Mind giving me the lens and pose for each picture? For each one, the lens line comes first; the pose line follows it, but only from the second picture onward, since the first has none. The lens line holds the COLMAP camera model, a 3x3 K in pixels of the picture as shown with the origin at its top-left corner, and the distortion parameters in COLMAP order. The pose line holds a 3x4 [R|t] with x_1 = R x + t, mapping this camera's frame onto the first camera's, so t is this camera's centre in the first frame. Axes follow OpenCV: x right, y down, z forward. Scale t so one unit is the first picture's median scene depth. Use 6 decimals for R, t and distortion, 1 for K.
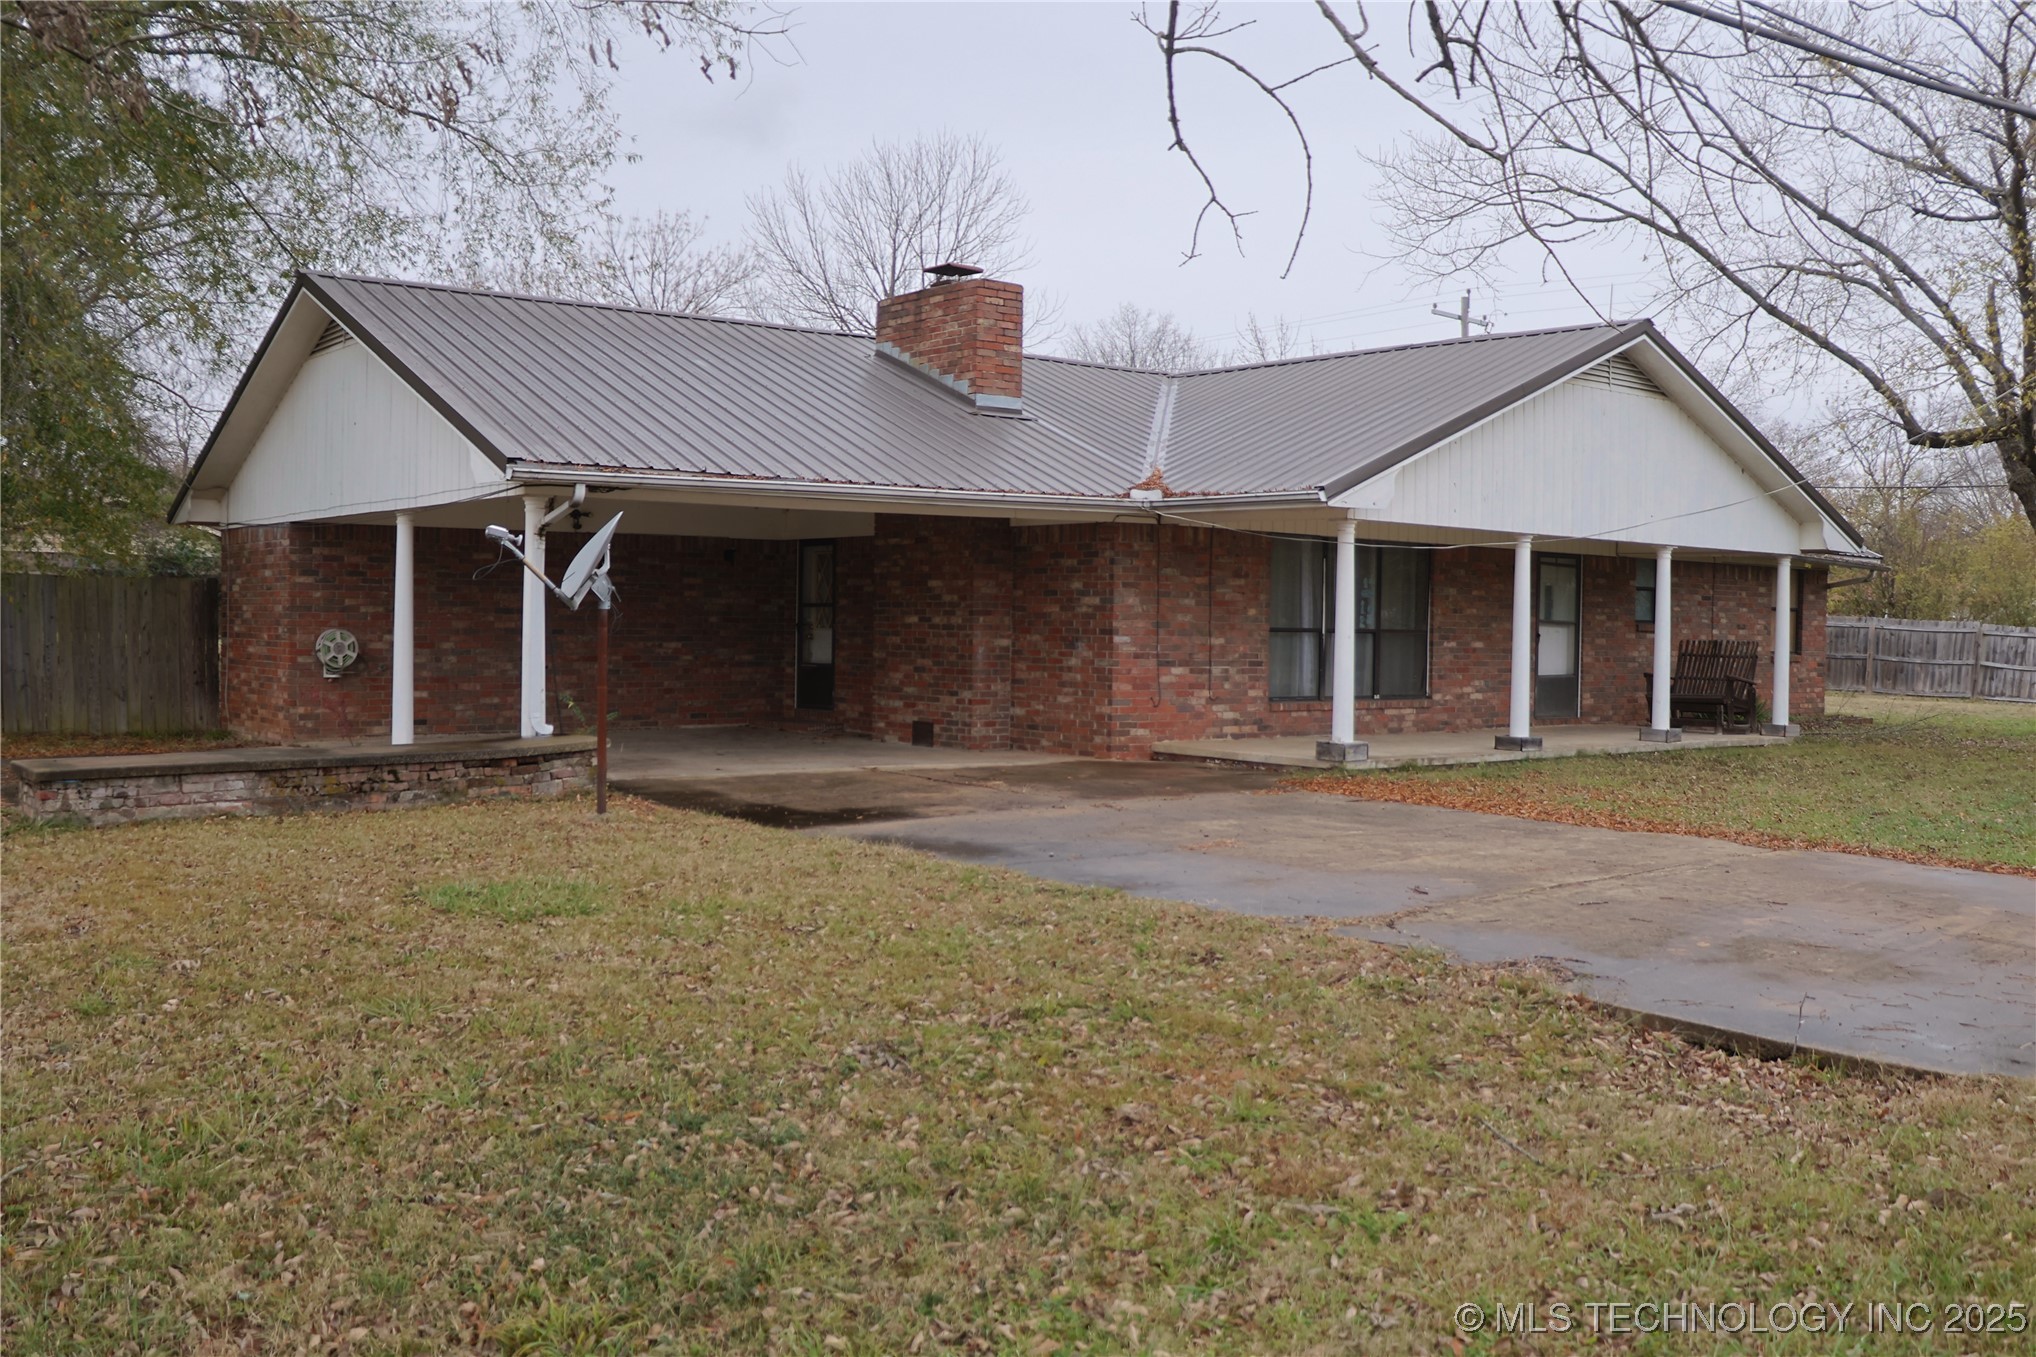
lens RADIAL K [[1867.4, 0, 1022.2], [0, 1867.4, 662.1], [0, 0, 1]] dist [-0.126367, 0.000000]
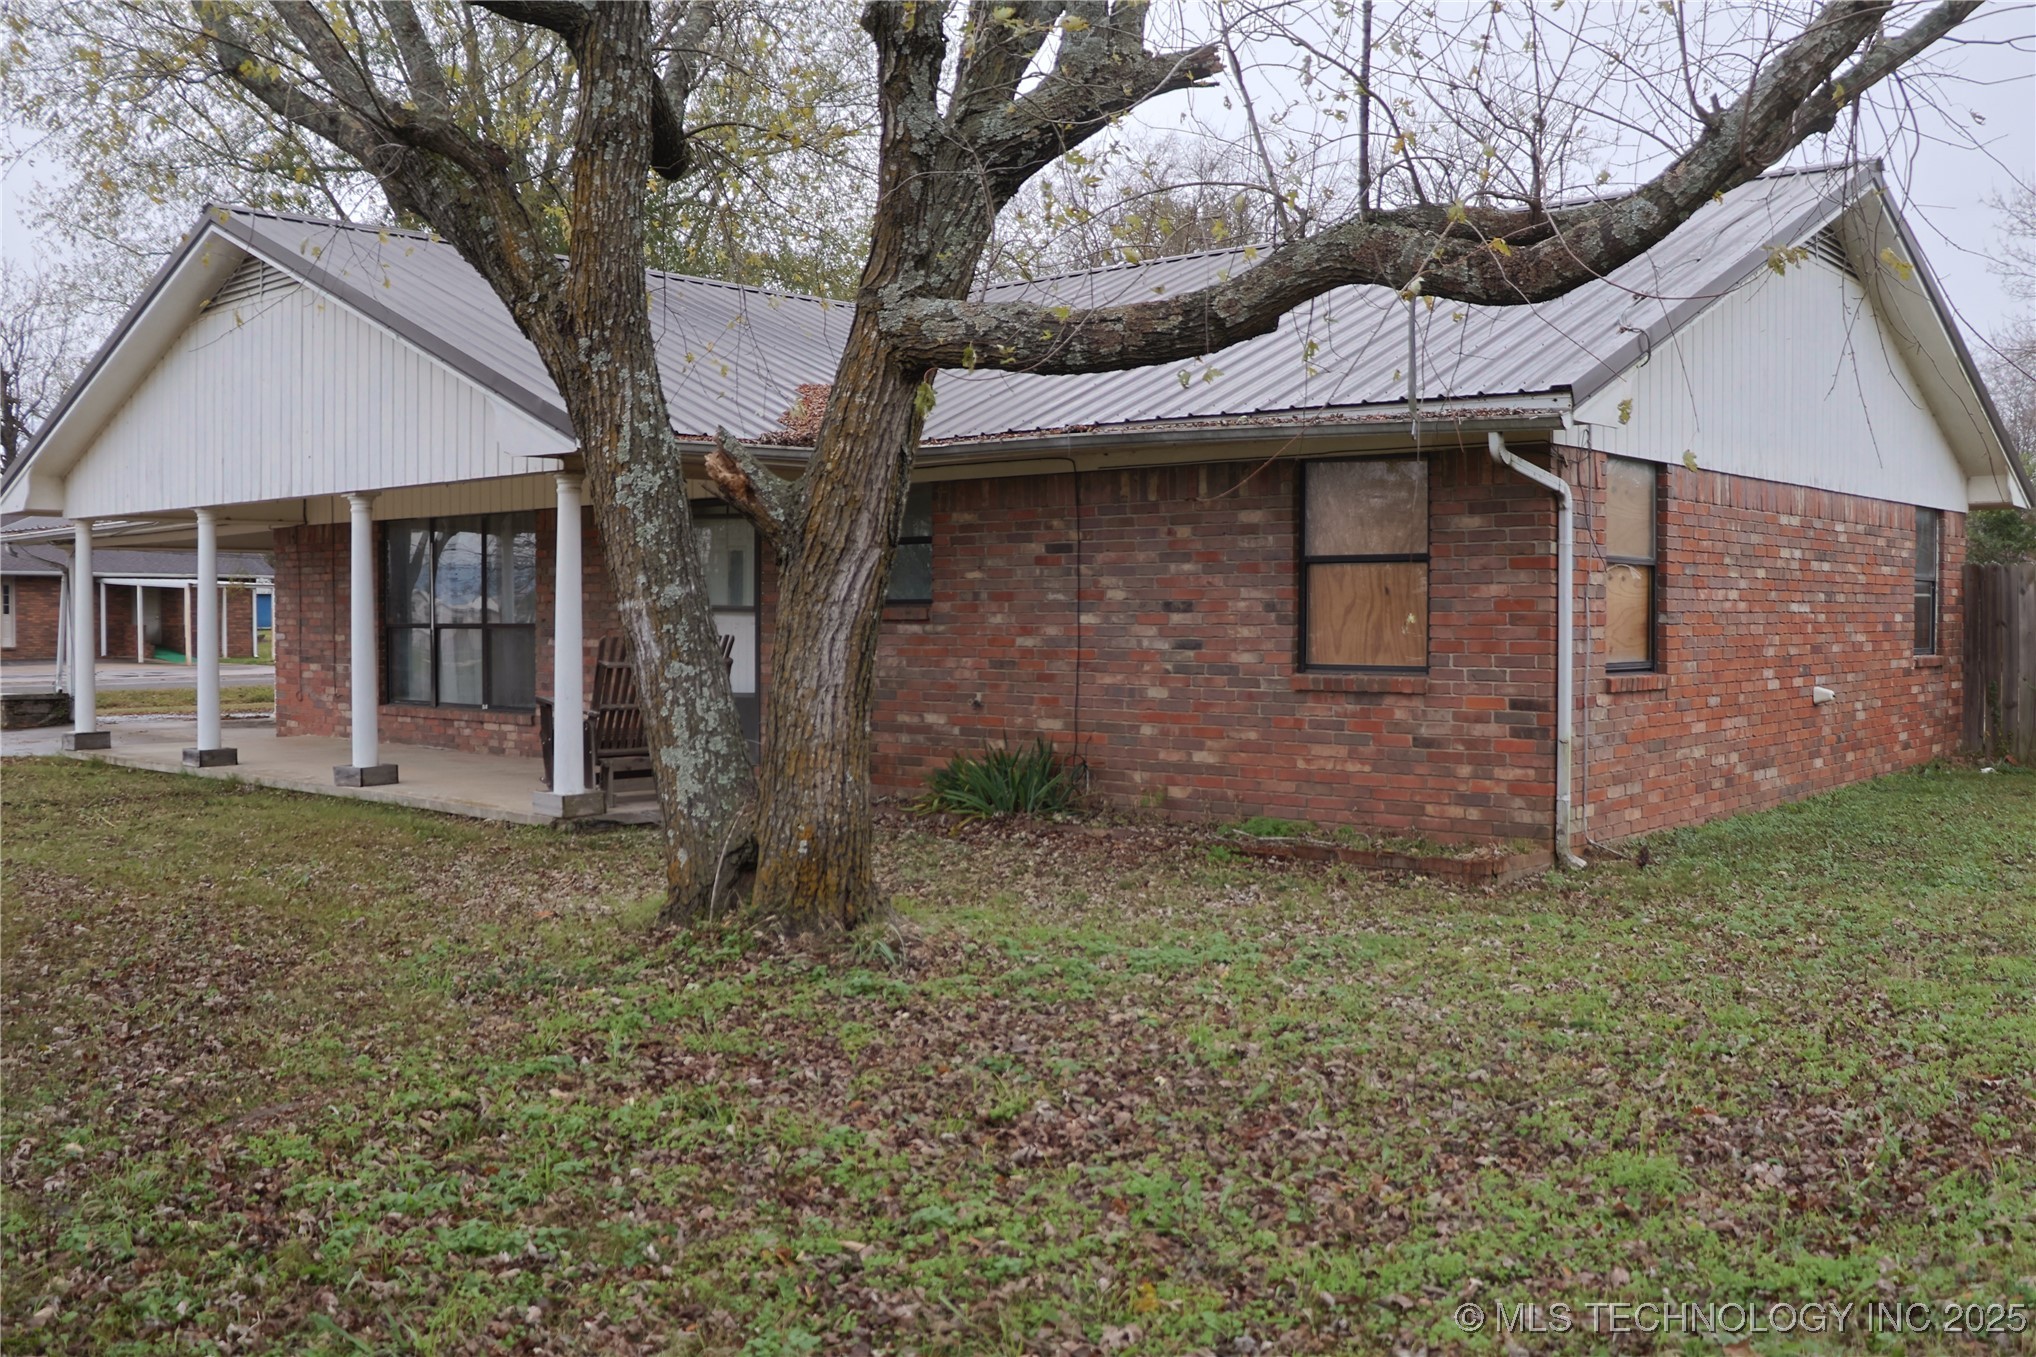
lens RADIAL K [[1867.4, 0, 1013.0], [0, 1867.4, 678.0], [0, 0, 1]] dist [-0.126367, 0.000000]
pose [[0.165360, 0.021173, -0.986006, 1.102411], [-0.014178, 0.999717, 0.019090, -0.013384], [0.986131, 0.010823, 0.165613, 1.179510]]
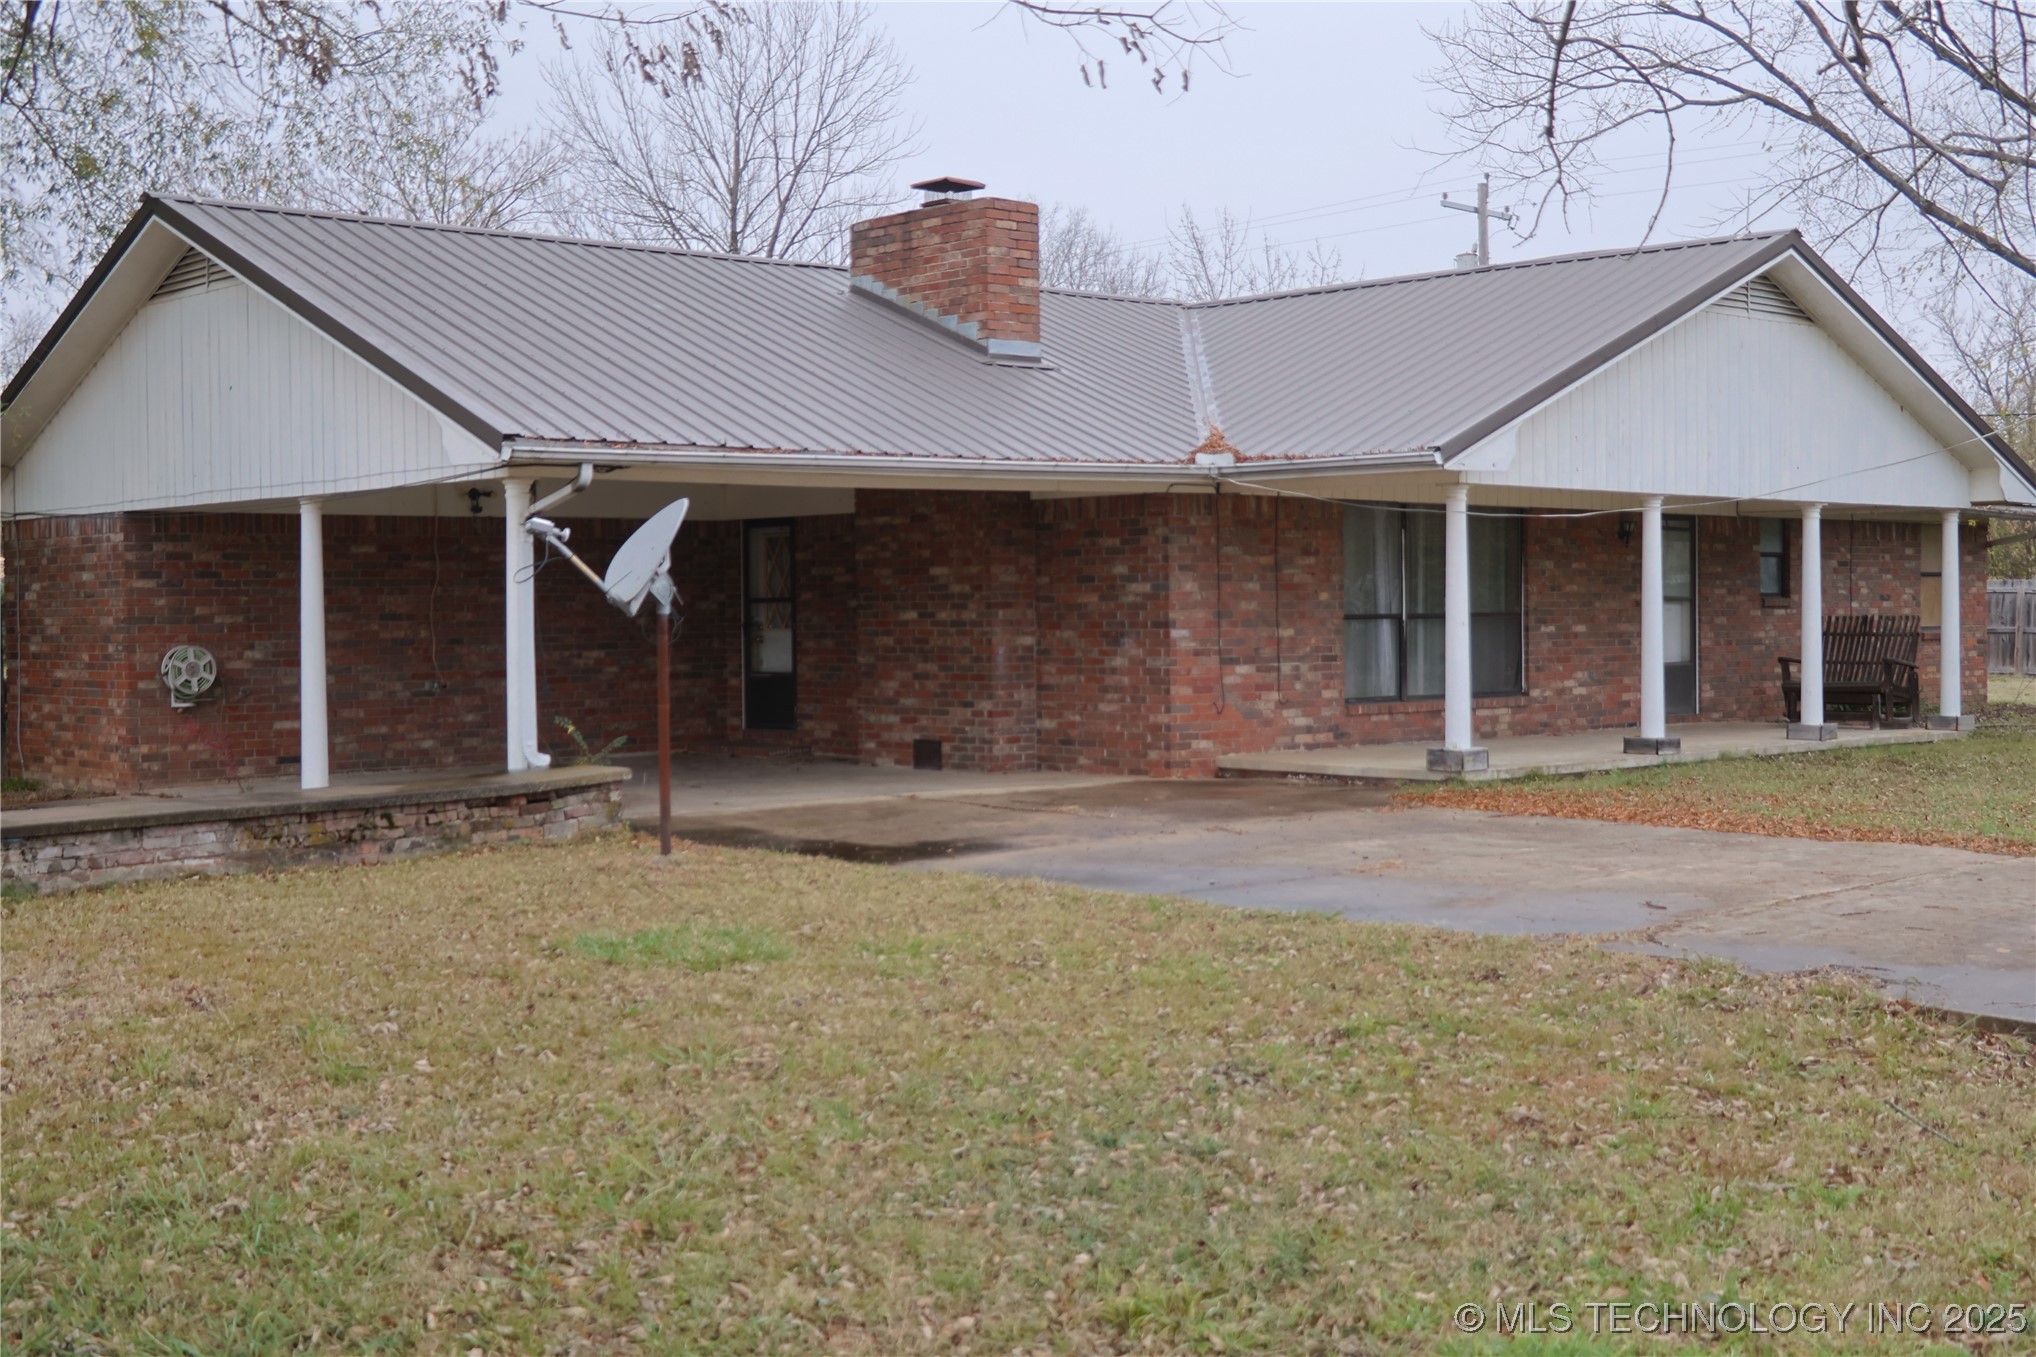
lens RADIAL K [[2467.1, 0, 1023.2], [0, 2467.1, 686.5], [0, 0, 1]] dist [-0.019584, 0.000000]
pose [[0.997249, -0.027254, 0.068939, -0.087872], [0.026596, 0.999592, 0.010456, -0.001830], [-0.069196, -0.008593, 0.997566, -0.087002]]
